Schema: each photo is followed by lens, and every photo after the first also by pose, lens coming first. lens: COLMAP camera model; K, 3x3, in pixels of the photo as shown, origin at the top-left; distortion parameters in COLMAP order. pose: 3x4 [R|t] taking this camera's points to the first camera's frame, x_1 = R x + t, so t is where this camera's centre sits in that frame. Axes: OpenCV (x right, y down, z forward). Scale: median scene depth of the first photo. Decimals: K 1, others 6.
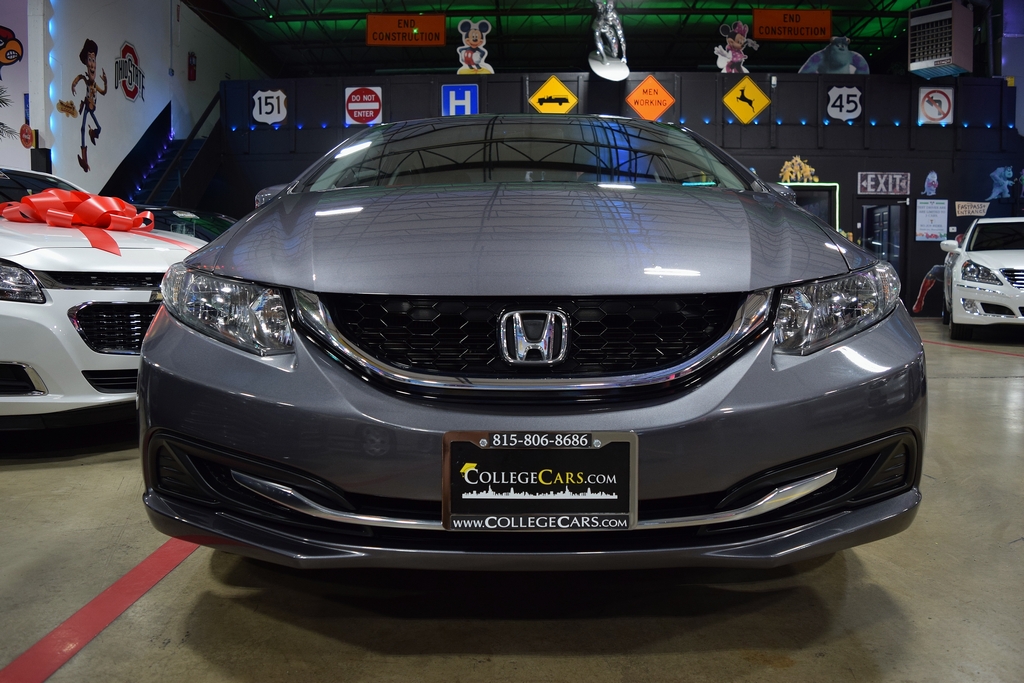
lens RADIAL K [[800.6, 0, 517.7], [0, 800.6, 335.1], [0, 0, 1]] dist [-0.099565, 0.026832]
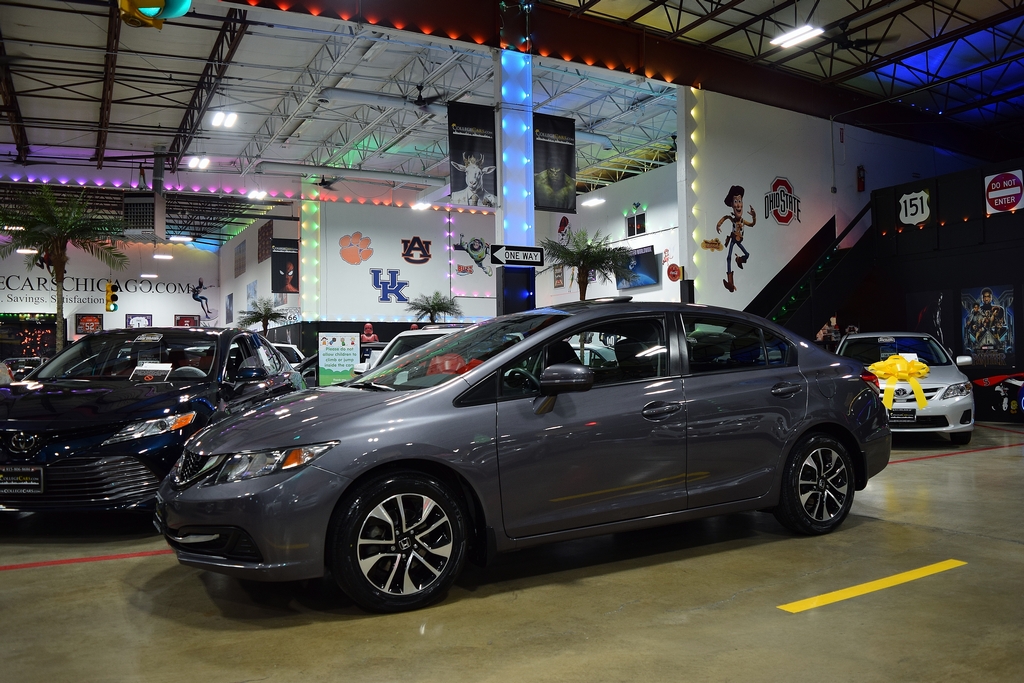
lens RADIAL K [[800.6, 0, 515.9], [0, 800.6, 338.7], [0, 0, 1]] dist [-0.099565, 0.026832]
pose [[0.490082, -0.029390, -0.871181, 0.316563], [-0.049849, 0.996851, -0.061673, -0.033156], [0.870250, 0.073653, 0.487074, 0.068580]]
